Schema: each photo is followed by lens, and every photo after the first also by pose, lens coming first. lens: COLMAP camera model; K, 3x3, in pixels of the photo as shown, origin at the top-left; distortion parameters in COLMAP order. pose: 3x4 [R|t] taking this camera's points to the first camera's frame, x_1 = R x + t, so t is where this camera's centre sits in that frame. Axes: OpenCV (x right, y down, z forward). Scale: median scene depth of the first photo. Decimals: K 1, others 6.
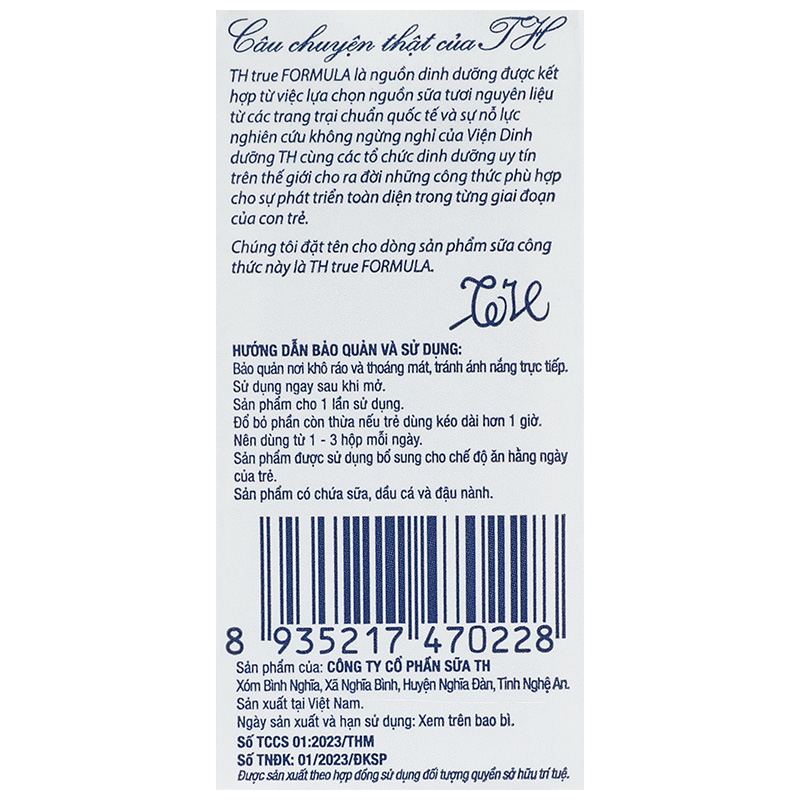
lens RADIAL K [[2071.8, 0, 399.5], [0, 2071.8, 395.0], [0, 0, 1]] dist [0.027230, 0.000000]
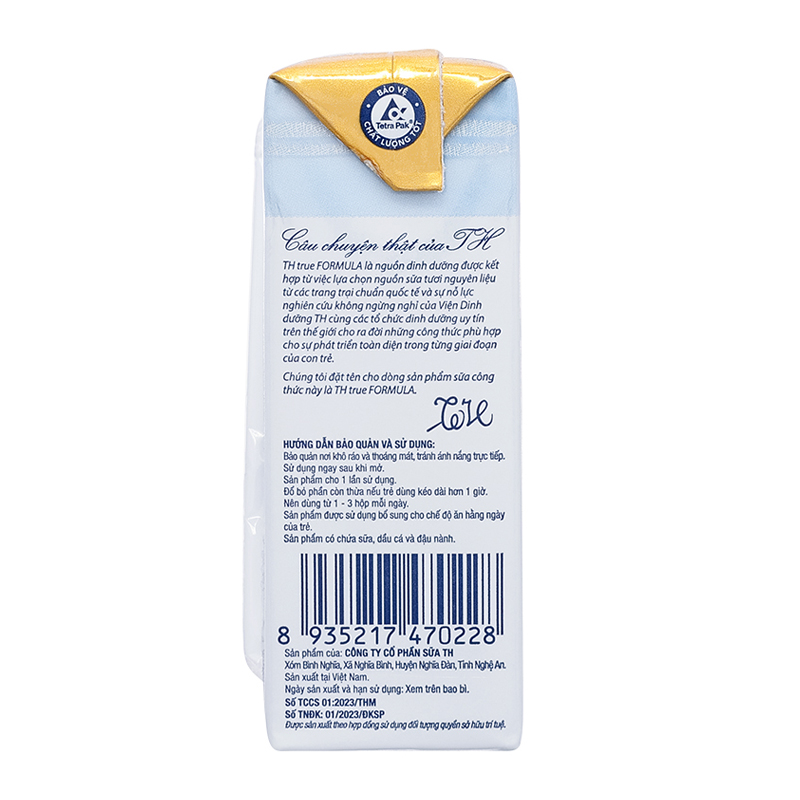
lens RADIAL K [[4410.6, 0, 400.9], [0, 4410.6, 405.2], [0, 0, 1]] dist [0.243751, 0.000000]
pose [[0.999933, 0.005264, -0.010313, 0.038225], [-0.004624, 0.998120, 0.061114, -0.247020], [0.010615, -0.061063, 0.998077, -2.210168]]
